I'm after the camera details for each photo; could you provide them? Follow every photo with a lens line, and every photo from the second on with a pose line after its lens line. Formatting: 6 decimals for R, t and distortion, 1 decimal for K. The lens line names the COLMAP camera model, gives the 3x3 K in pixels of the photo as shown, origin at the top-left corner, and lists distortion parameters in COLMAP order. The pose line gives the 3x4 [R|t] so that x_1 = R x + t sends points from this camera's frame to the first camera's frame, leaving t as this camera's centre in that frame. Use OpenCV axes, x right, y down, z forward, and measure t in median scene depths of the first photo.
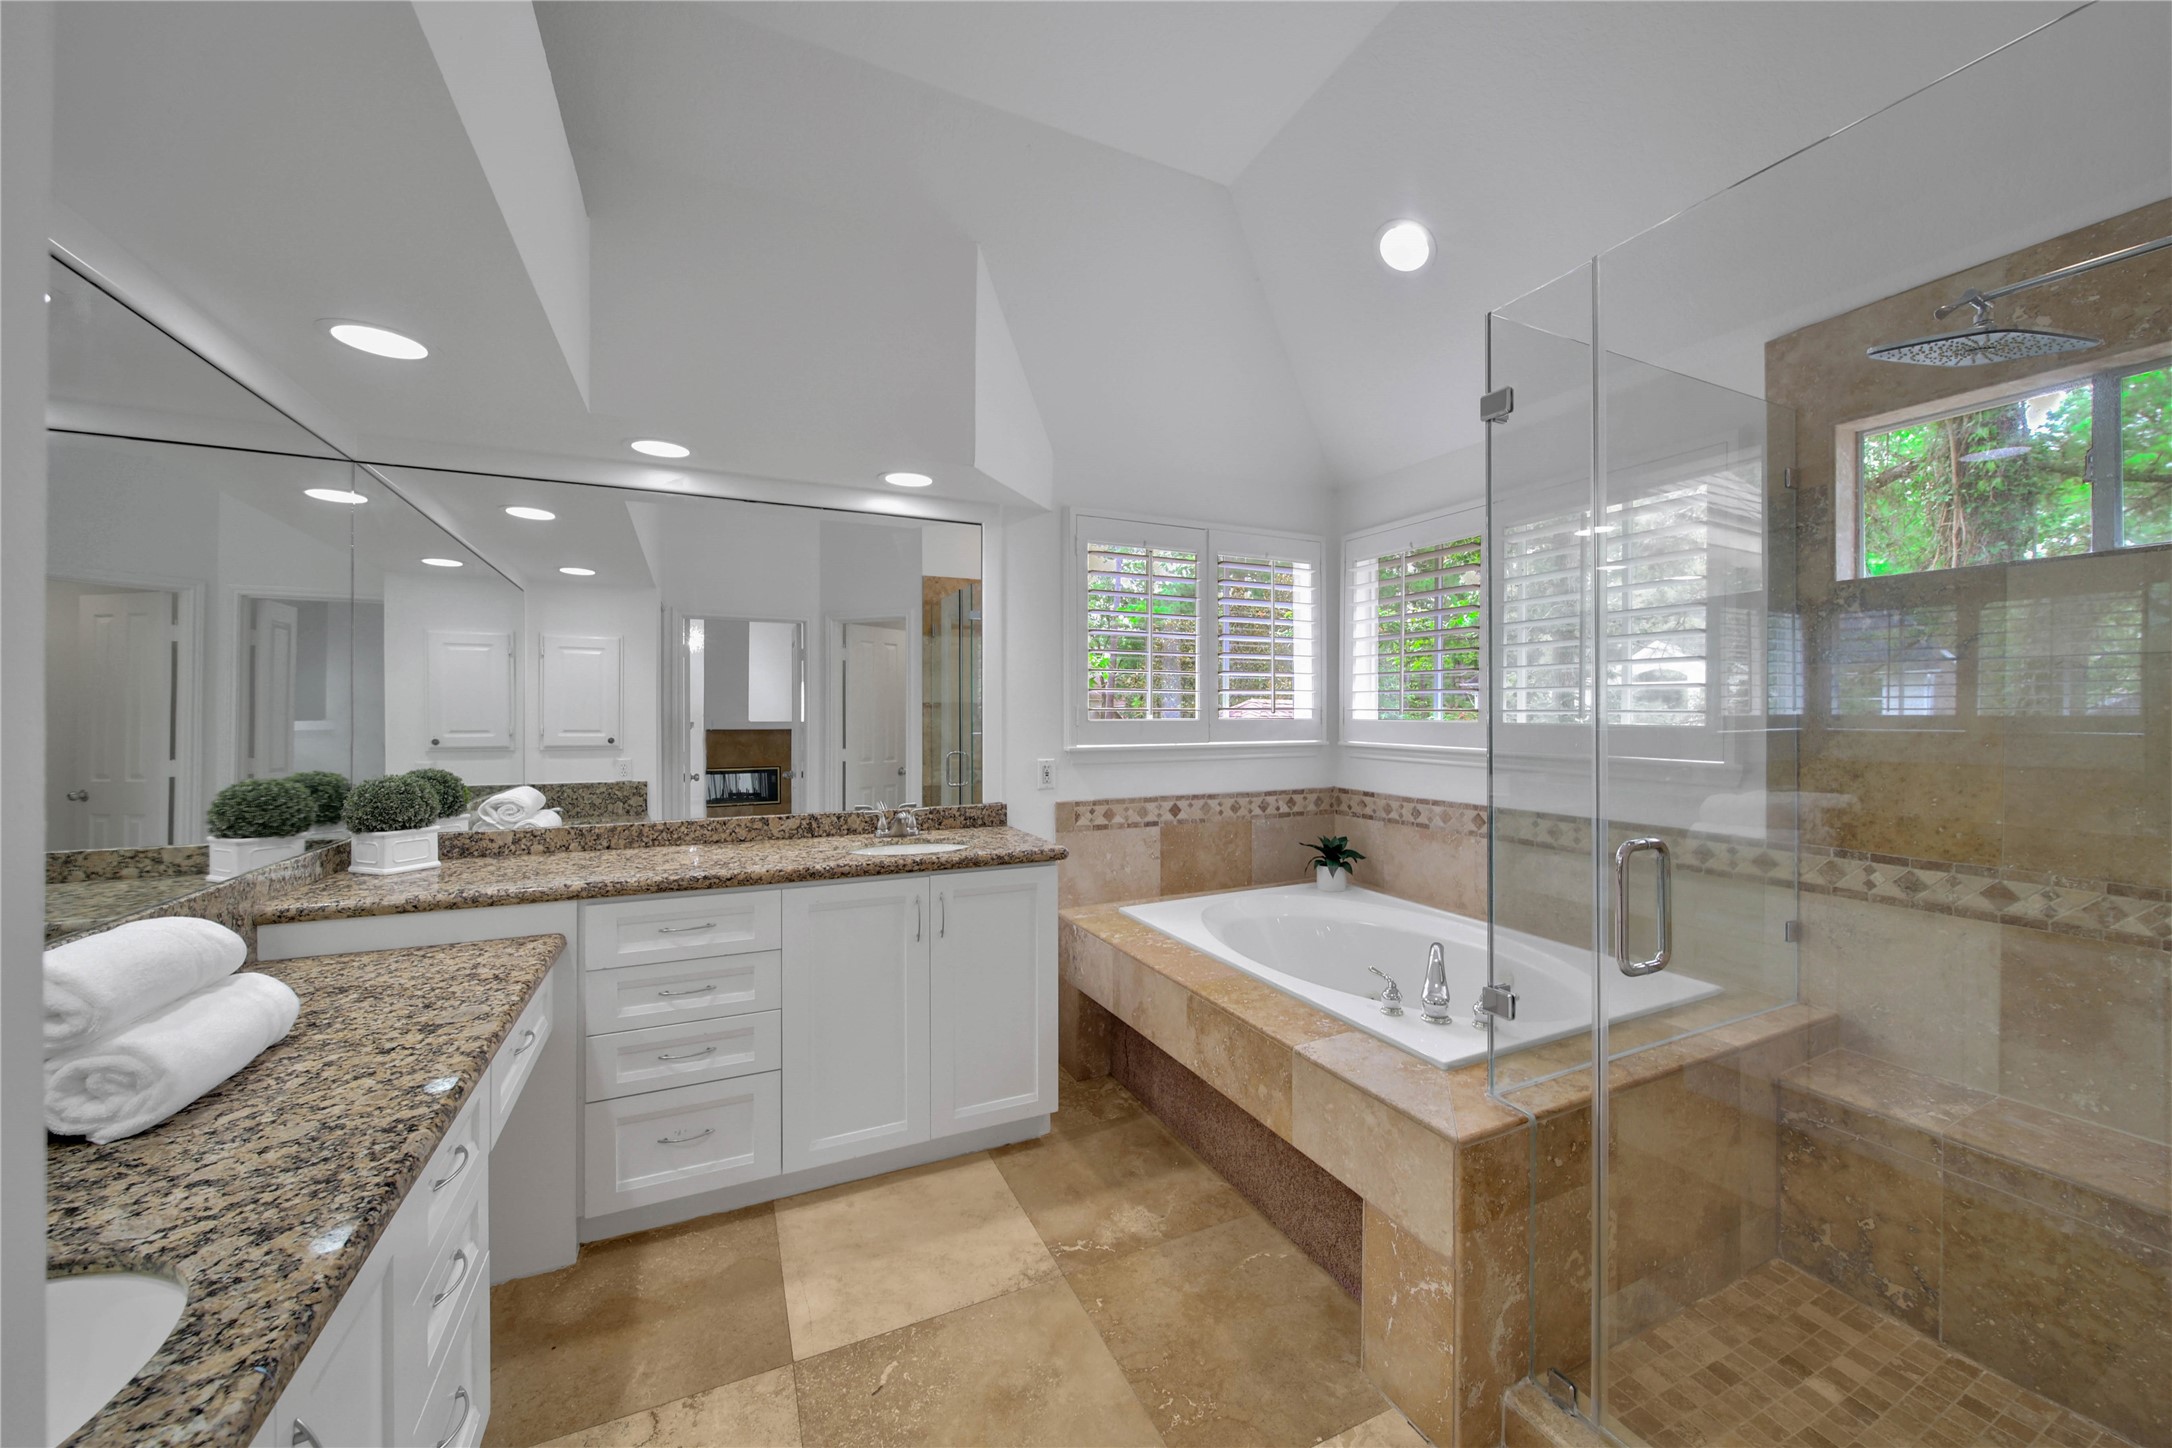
lens RADIAL K [[768.6, 0, 1148.5], [0, 768.6, 718.3], [0, 0, 1]] dist [0.001513, -0.001555]
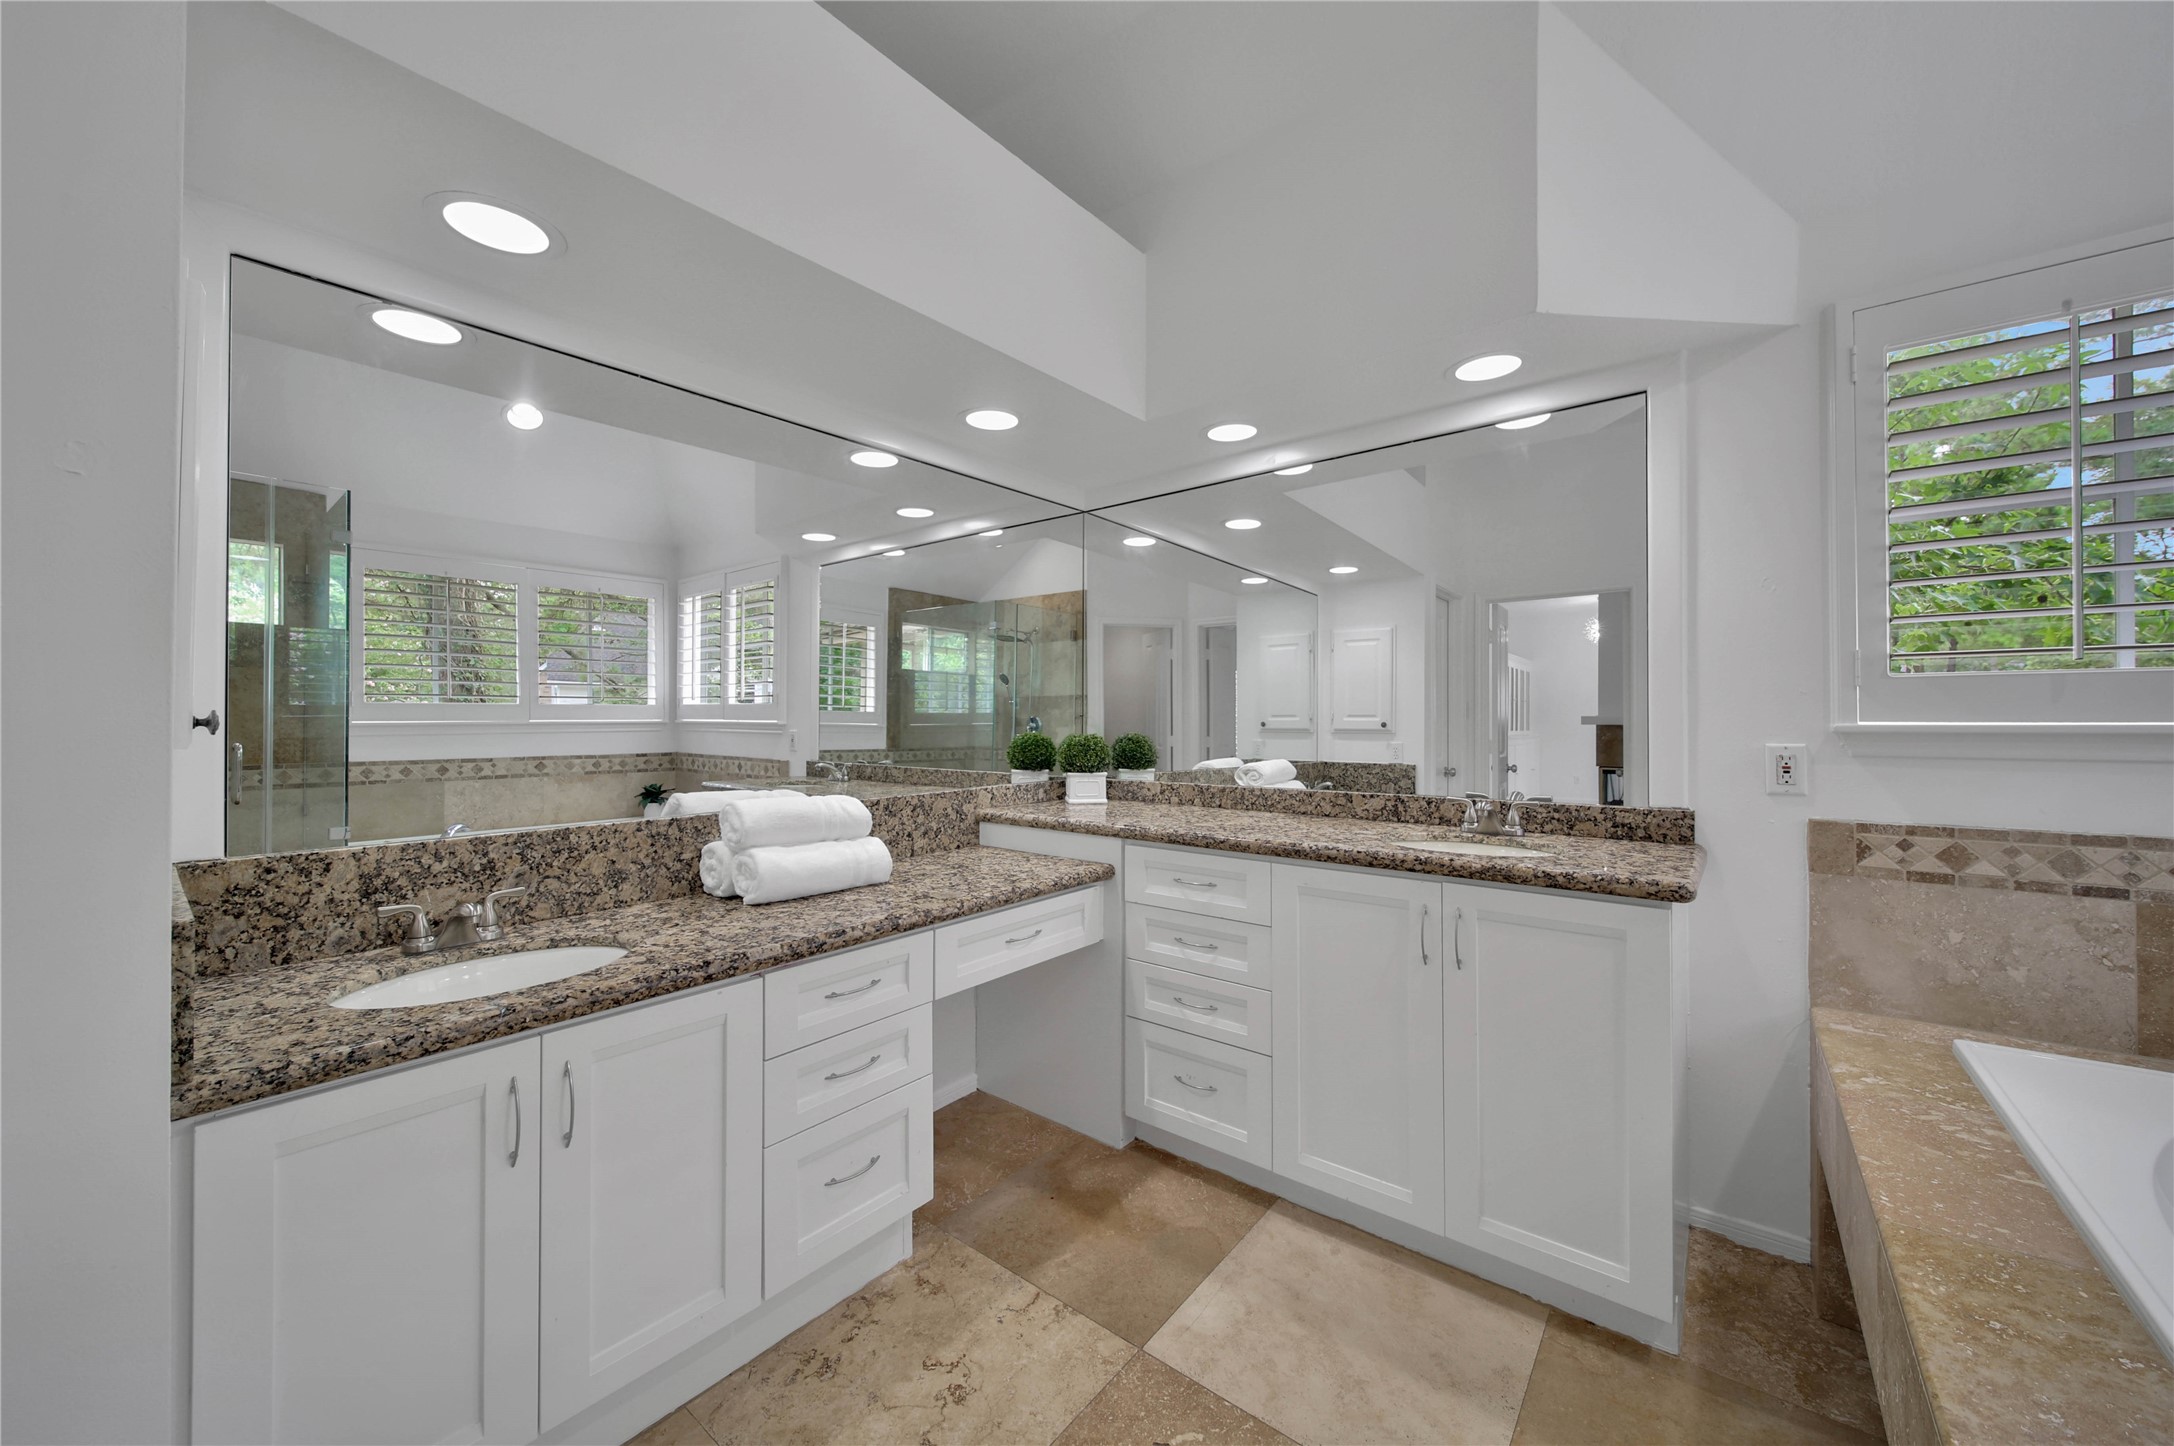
lens RADIAL K [[786.6, 0, 1045.9], [0, 786.6, 709.5], [0, 0, 1]] dist [0.001702, -0.001619]
pose [[0.427236, -0.008535, -0.904100, 0.265003], [0.004240, 0.999963, -0.007436, 0.043483], [0.904130, -0.000657, 0.427256, 0.347318]]
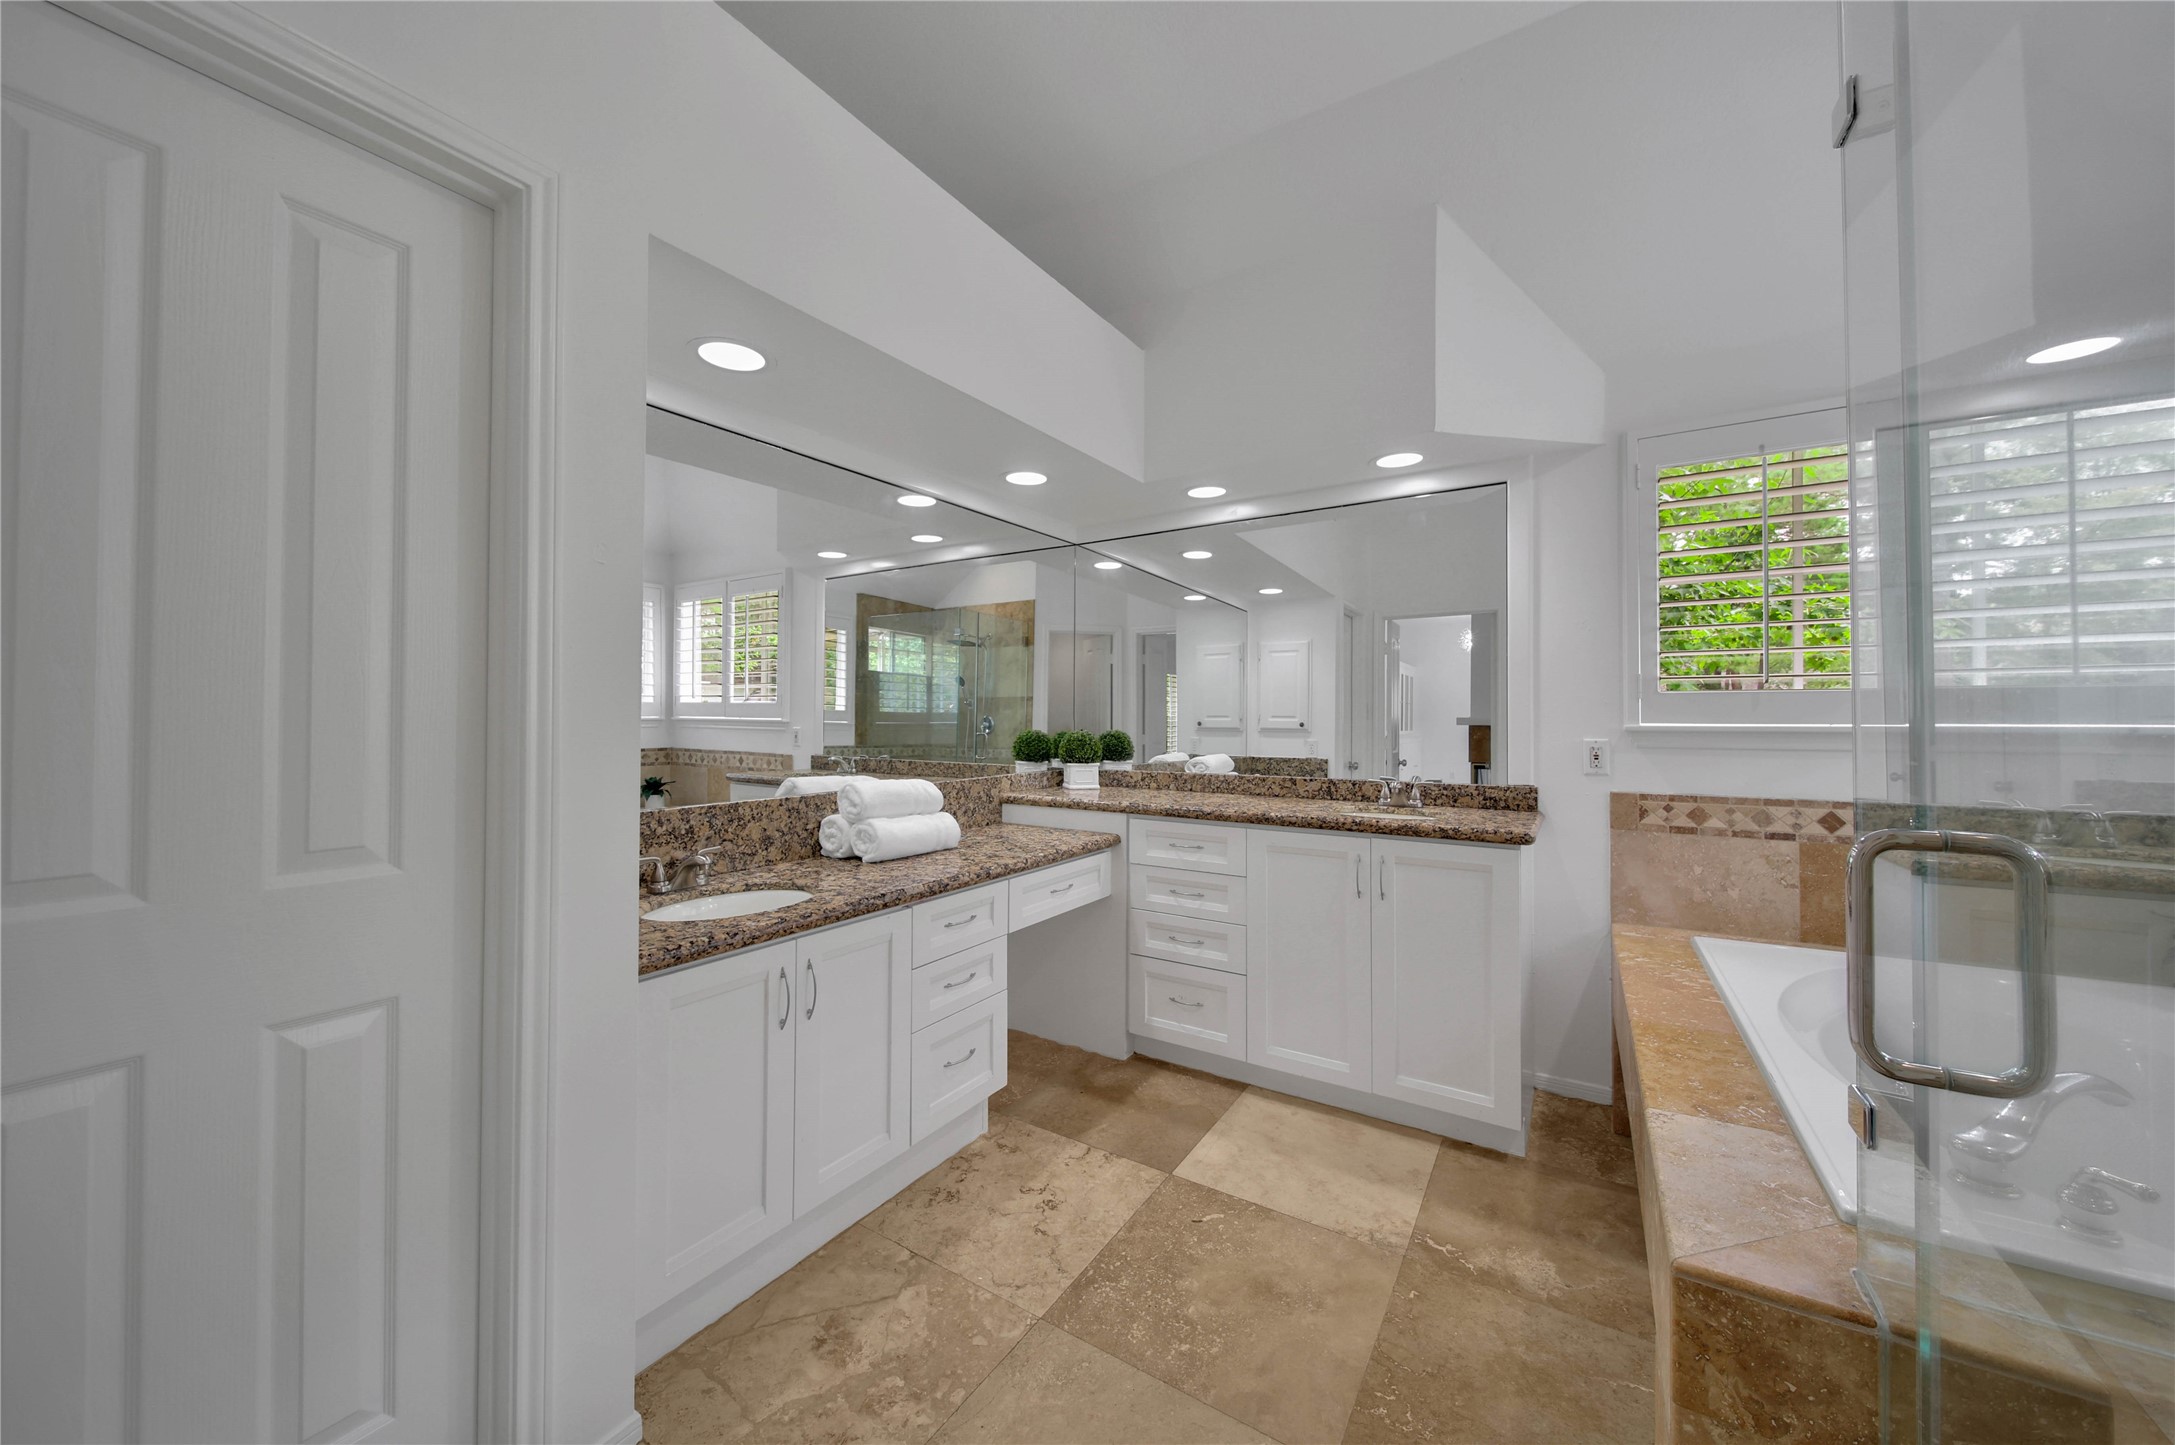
lens RADIAL K [[757.0, 0, 1080.3], [0, 757.0, 702.9], [0, 0, 1]] dist [0.000739, 0.000066]
pose [[0.545647, -0.011977, -0.837930, 0.391066], [-0.001273, 0.999885, -0.015121, 0.040599], [0.838014, 0.009318, 0.545569, 0.115764]]
